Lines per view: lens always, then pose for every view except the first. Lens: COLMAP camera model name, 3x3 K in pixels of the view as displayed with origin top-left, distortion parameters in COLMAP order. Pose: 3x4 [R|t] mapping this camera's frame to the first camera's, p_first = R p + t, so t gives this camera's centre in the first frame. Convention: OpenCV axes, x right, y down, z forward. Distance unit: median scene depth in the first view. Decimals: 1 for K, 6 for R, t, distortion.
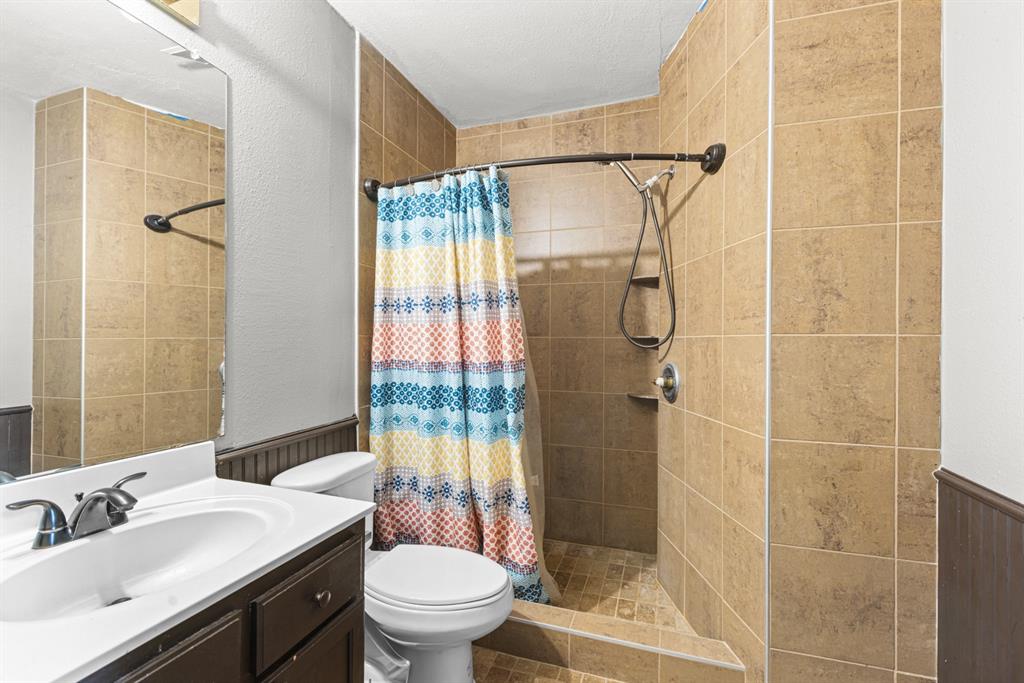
lens RADIAL K [[467.4, 0, 511.9], [0, 467.4, 337.8], [0, 0, 1]] dist [-0.000234, 0.000005]
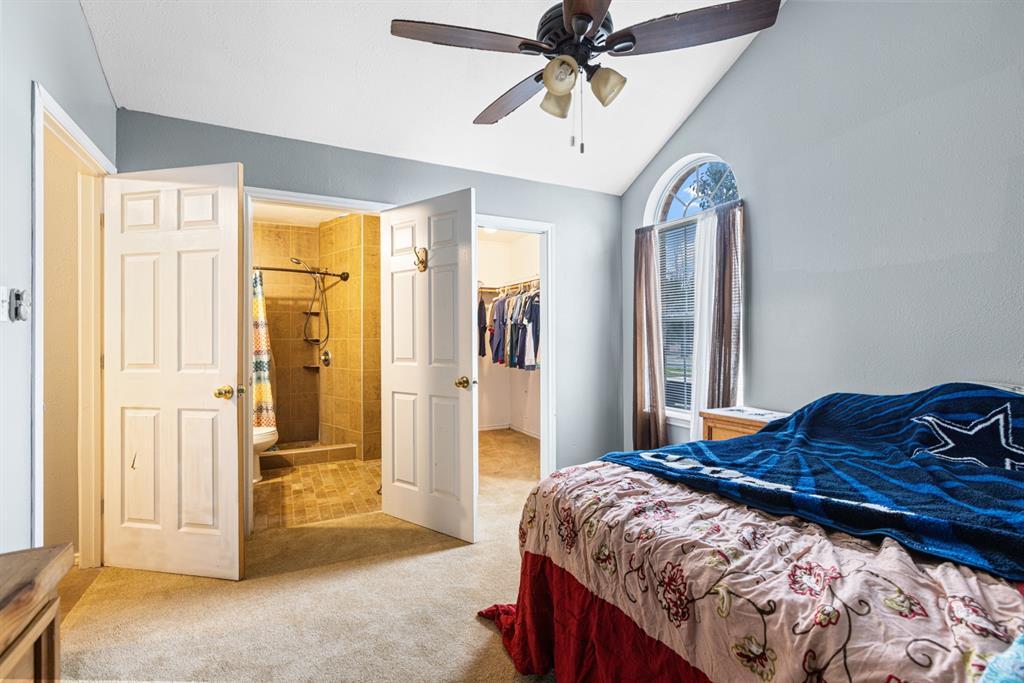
lens RADIAL K [[467.4, 0, 512.7], [0, 467.4, 336.8], [0, 0, 1]] dist [-0.000234, 0.000005]
pose [[0.713332, -0.008673, 0.700773, -0.660936], [0.005000, 0.999961, 0.007286, -0.026237], [-0.700809, -0.001693, 0.713347, -1.381224]]
